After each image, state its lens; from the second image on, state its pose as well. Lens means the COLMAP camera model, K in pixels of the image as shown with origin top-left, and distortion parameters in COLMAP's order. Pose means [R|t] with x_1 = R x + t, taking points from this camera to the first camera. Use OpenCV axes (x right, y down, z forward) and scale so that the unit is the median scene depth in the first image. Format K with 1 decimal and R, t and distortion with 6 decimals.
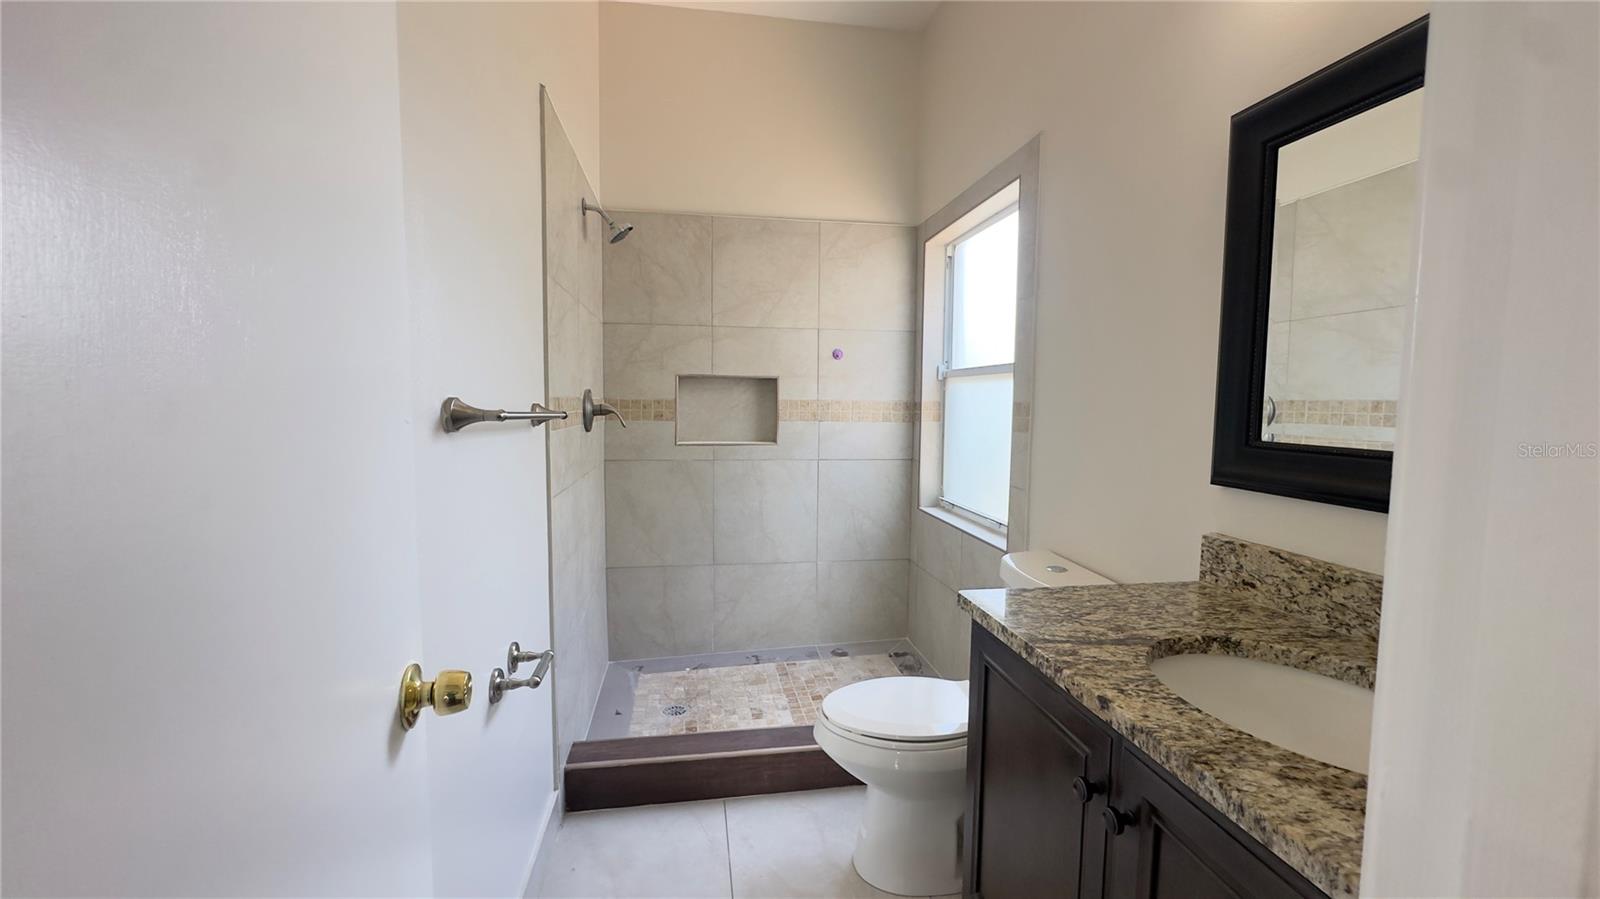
lens RADIAL K [[640.7, 0, 799.8], [0, 640.7, 447.9], [0, 0, 1]] dist [-0.006064, 0.001496]
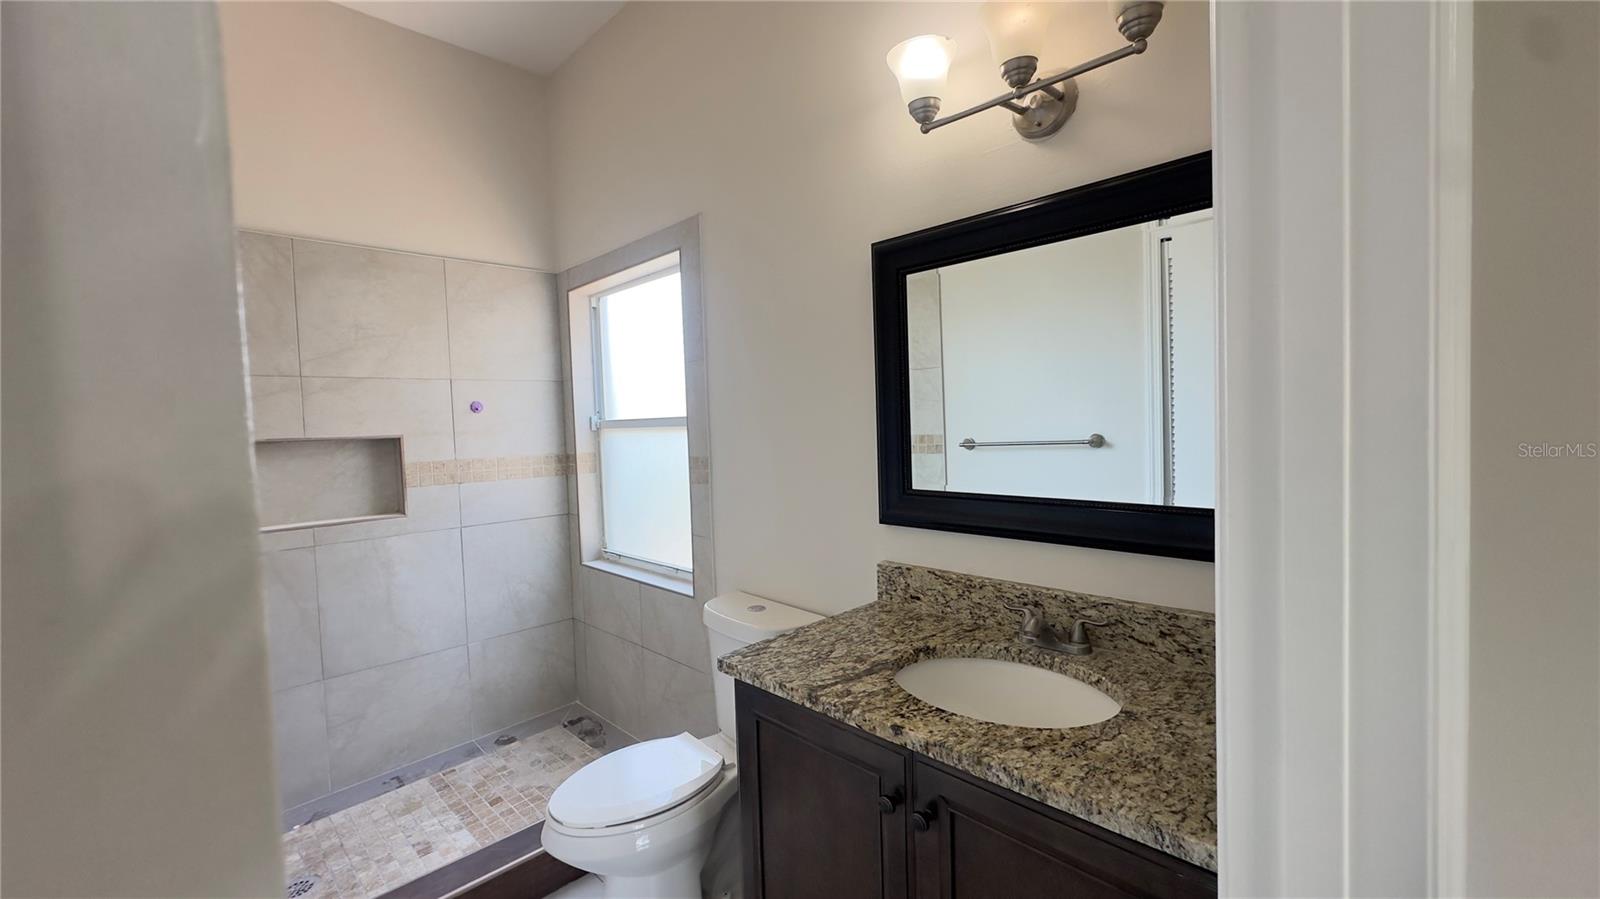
lens RADIAL K [[640.7, 0, 797.4], [0, 640.7, 449.5], [0, 0, 1]] dist [-0.006064, 0.001496]
pose [[0.813002, -0.063189, 0.578823, -0.136539], [0.085149, 0.996309, -0.010833, -0.055309], [-0.576002, 0.058093, 0.815382, 0.022037]]
